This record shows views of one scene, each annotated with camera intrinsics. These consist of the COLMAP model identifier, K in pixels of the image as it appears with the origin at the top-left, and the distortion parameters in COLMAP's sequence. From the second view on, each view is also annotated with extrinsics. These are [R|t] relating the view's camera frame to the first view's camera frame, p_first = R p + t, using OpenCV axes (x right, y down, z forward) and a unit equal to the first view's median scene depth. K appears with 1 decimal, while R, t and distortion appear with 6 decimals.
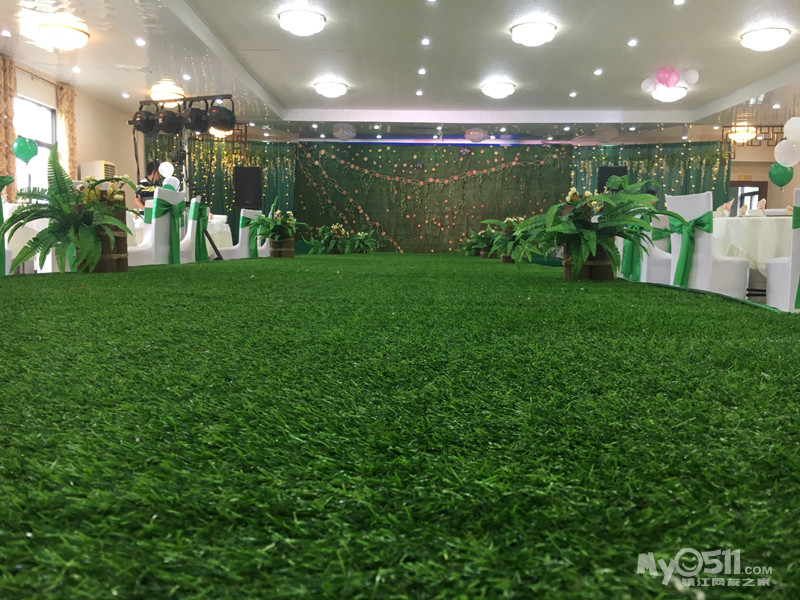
lens RADIAL K [[676.0, 0, 401.7], [0, 676.0, 299.5], [0, 0, 1]] dist [-0.008598, -0.000307]
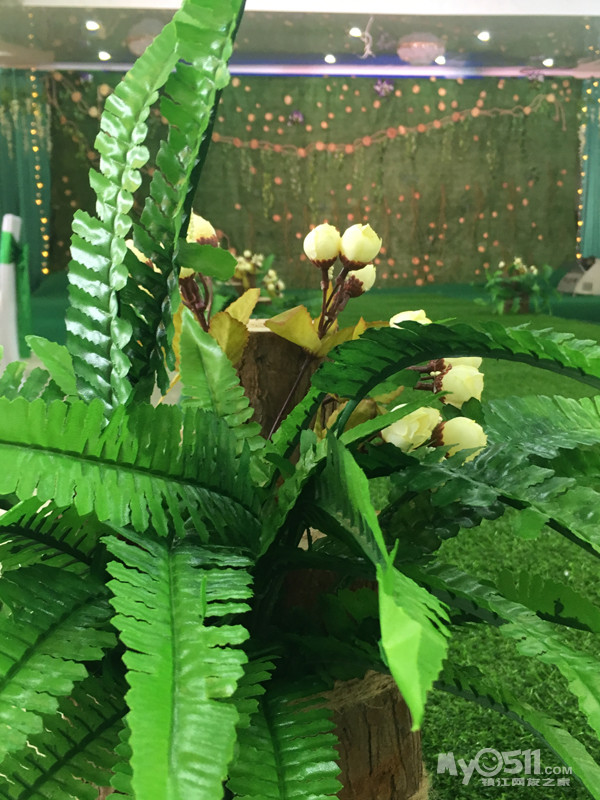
lens RADIAL K [[867.7, 0, 297.3], [0, 867.7, 399.6], [0, 0, 1]] dist [0.008972, 0.000000]
pose [[0.993321, -0.038358, 0.108820, -0.054049], [0.029779, 0.996398, 0.079393, -0.036149], [-0.111473, -0.075622, 0.990886, 0.326394]]
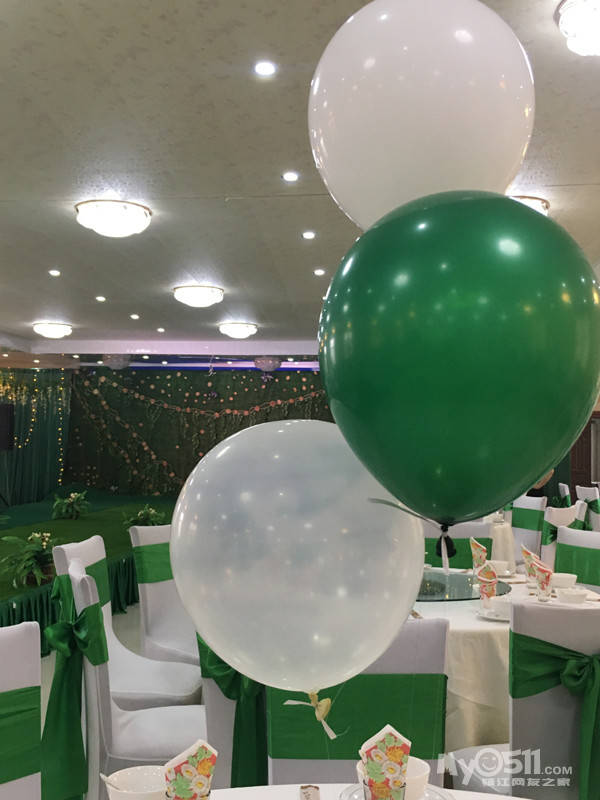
lens RADIAL K [[867.7, 0, 300.0], [0, 867.7, 400.3], [0, 0, 1]] dist [0.008972, 0.000000]
pose [[0.994403, -0.001981, -0.105636, 0.247011], [-0.010447, 0.993081, -0.116965, -0.065301], [0.105137, 0.117414, 0.987502, -0.058236]]
